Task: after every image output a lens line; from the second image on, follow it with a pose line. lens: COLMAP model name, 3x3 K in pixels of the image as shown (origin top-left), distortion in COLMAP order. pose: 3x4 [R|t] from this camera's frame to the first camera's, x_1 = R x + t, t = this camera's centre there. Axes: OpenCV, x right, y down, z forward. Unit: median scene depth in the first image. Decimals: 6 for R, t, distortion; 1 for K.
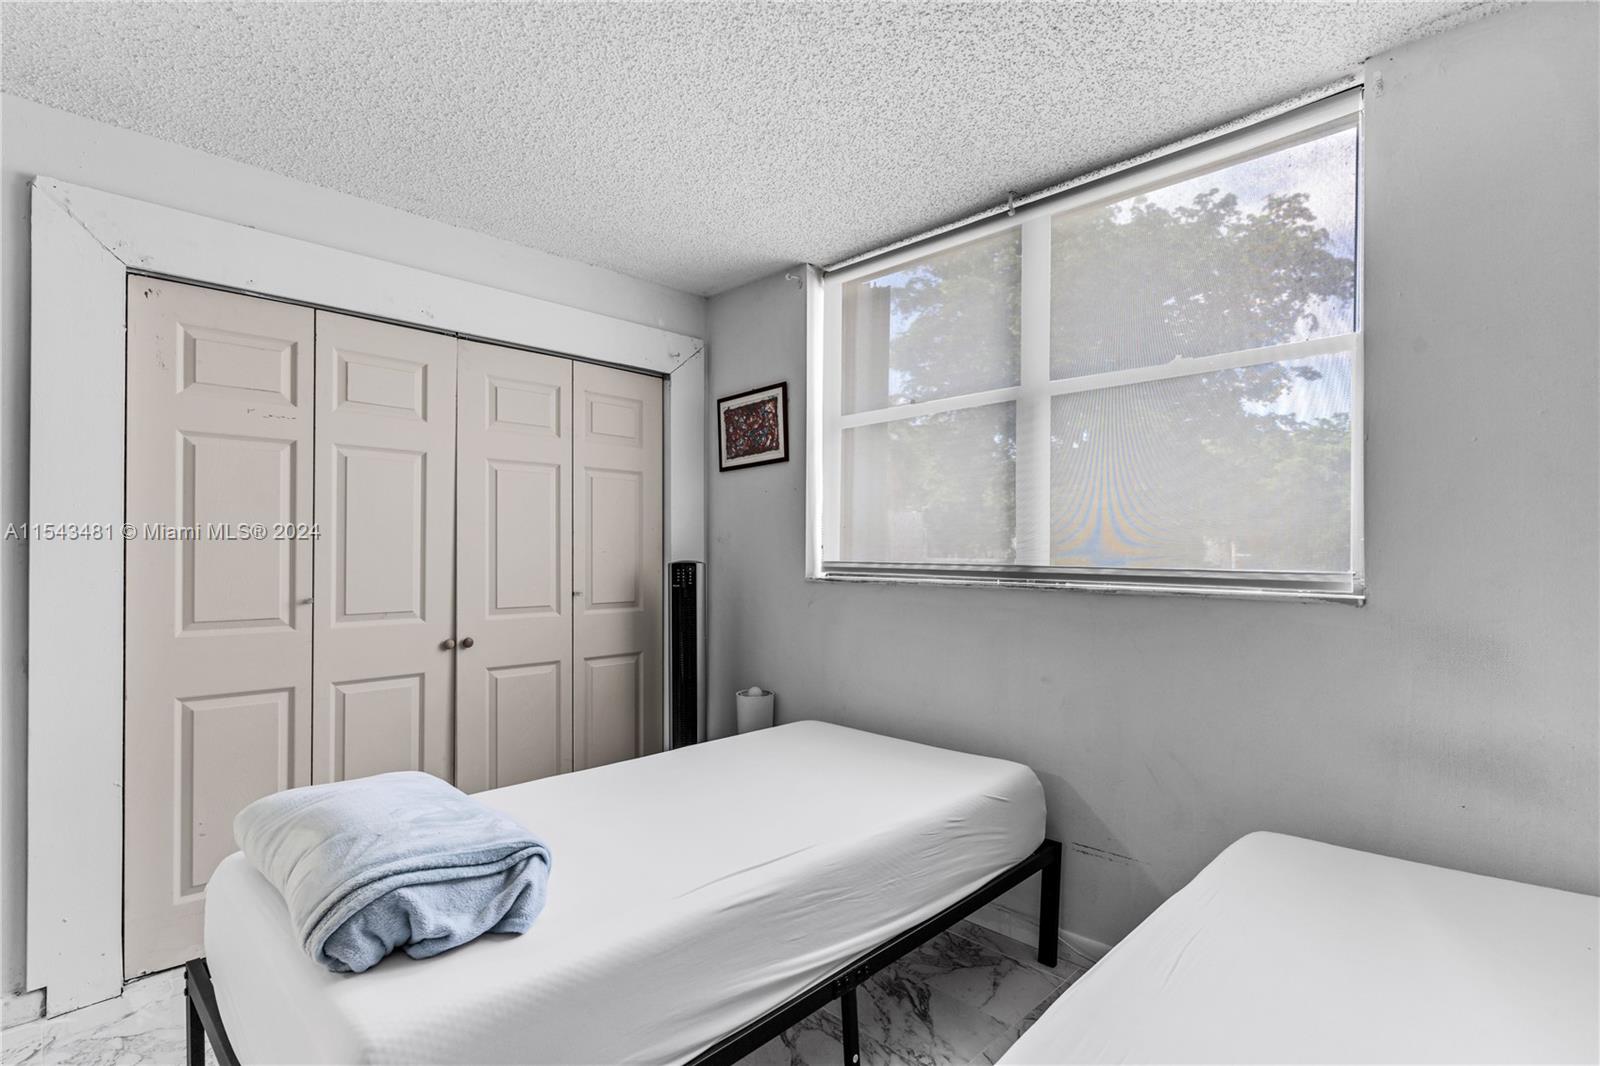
lens RADIAL K [[777.0, 0, 801.6], [0, 777.0, 560.3], [0, 0, 1]] dist [0.000468, -0.000140]
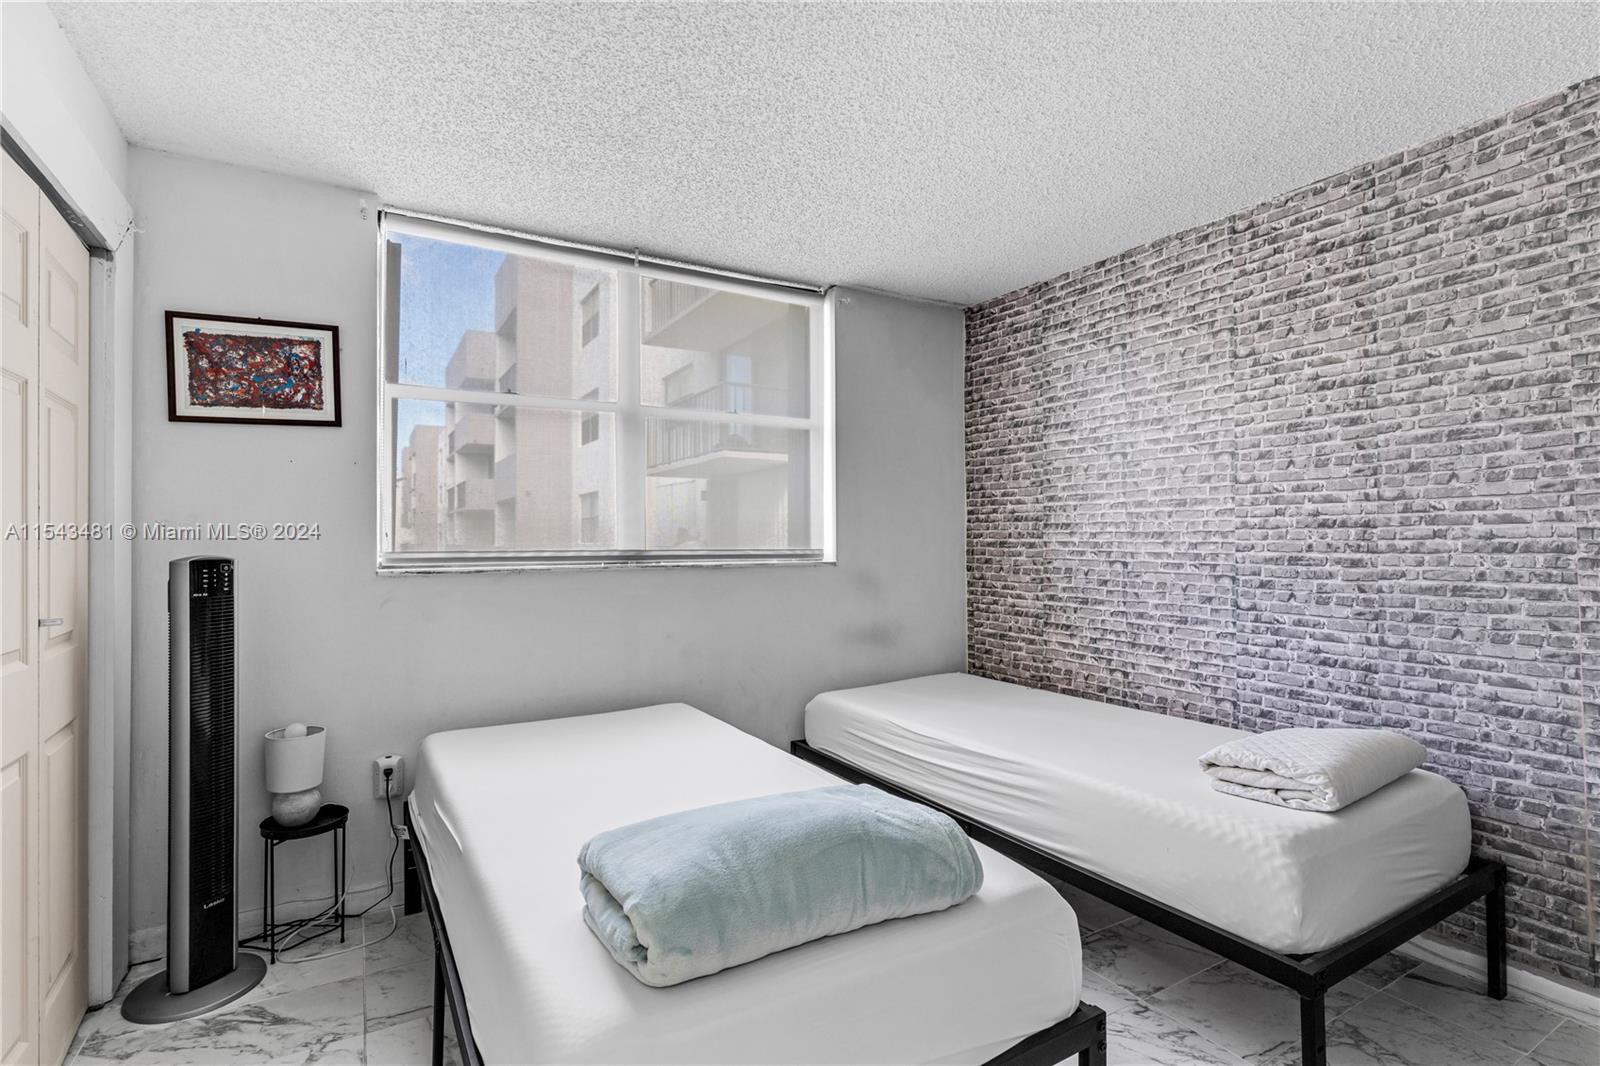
lens RADIAL K [[777.0, 0, 798.9], [0, 777.0, 527.7], [0, 0, 1]] dist [0.000468, -0.000140]
pose [[0.255514, 0.006912, 0.966781, -0.651805], [0.018302, 0.999761, -0.011984, -0.006593], [-0.966632, 0.020756, 0.255327, 0.342478]]
